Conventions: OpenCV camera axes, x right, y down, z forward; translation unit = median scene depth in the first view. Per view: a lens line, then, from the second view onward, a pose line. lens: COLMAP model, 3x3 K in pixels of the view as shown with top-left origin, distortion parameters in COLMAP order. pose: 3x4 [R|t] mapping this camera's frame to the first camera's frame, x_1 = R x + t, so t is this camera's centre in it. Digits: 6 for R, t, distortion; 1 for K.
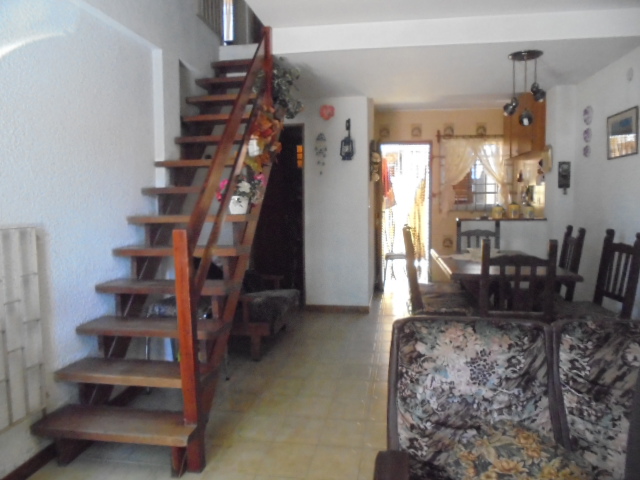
lens RADIAL K [[507.0, 0, 314.7], [0, 507.0, 236.4], [0, 0, 1]] dist [-0.088874, 0.097081]
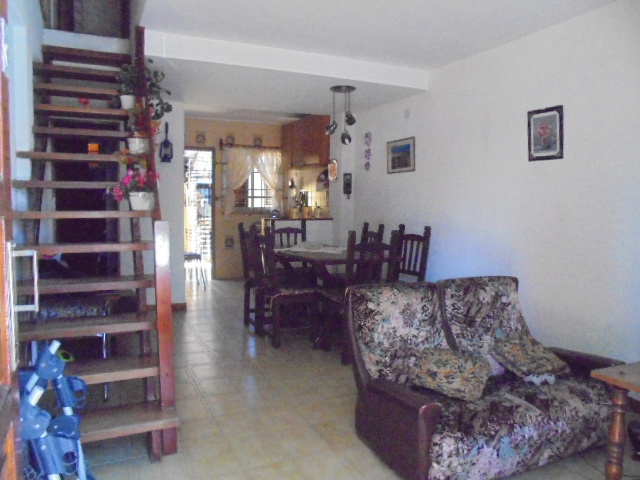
lens RADIAL K [[507.0, 0, 321.1], [0, 507.0, 238.3], [0, 0, 1]] dist [-0.088874, 0.097081]
pose [[0.831221, -0.019442, 0.555602, -0.661476], [0.024289, 0.999704, -0.001356, 0.037169], [-0.555411, 0.014622, 0.831447, -0.066451]]
